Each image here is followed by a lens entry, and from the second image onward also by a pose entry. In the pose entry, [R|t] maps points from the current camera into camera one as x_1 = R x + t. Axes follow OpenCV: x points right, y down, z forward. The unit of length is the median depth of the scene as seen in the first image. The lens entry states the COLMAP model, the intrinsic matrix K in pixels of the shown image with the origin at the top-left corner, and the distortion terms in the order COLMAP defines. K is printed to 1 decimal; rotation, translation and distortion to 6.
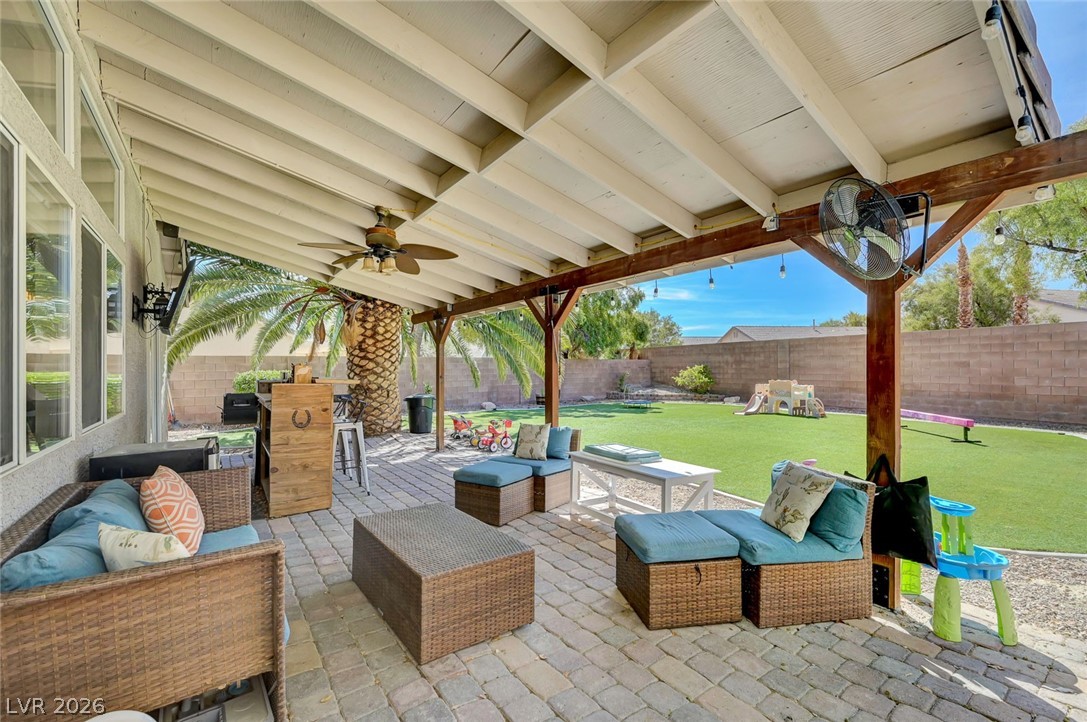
lens RADIAL K [[462.6, 0, 543.5], [0, 462.6, 361.0], [0, 0, 1]] dist [0.009335, -0.000209]
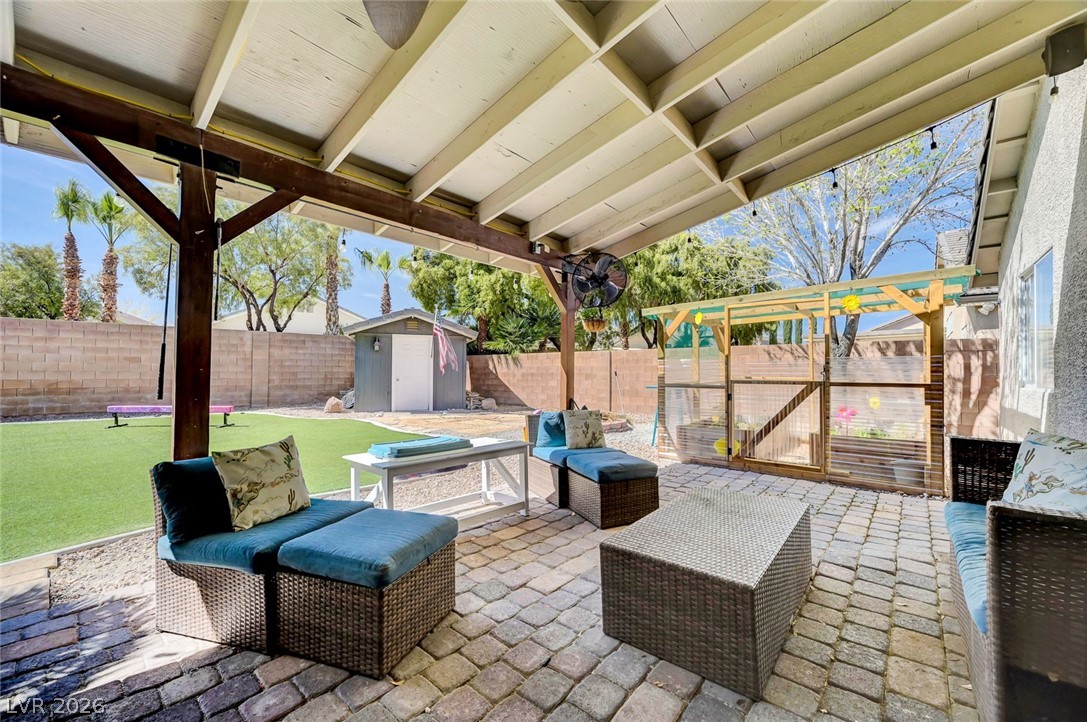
lens RADIAL K [[426.3, 0, 543.5], [0, 426.3, 361.0], [0, 0, 1]] dist [-0.000815, -0.000092]
pose [[-0.234730, 0.023925, 0.971766, -0.192099], [-0.017698, 0.999426, -0.028881, 0.019502], [-0.971899, -0.023977, -0.234172, 0.327062]]
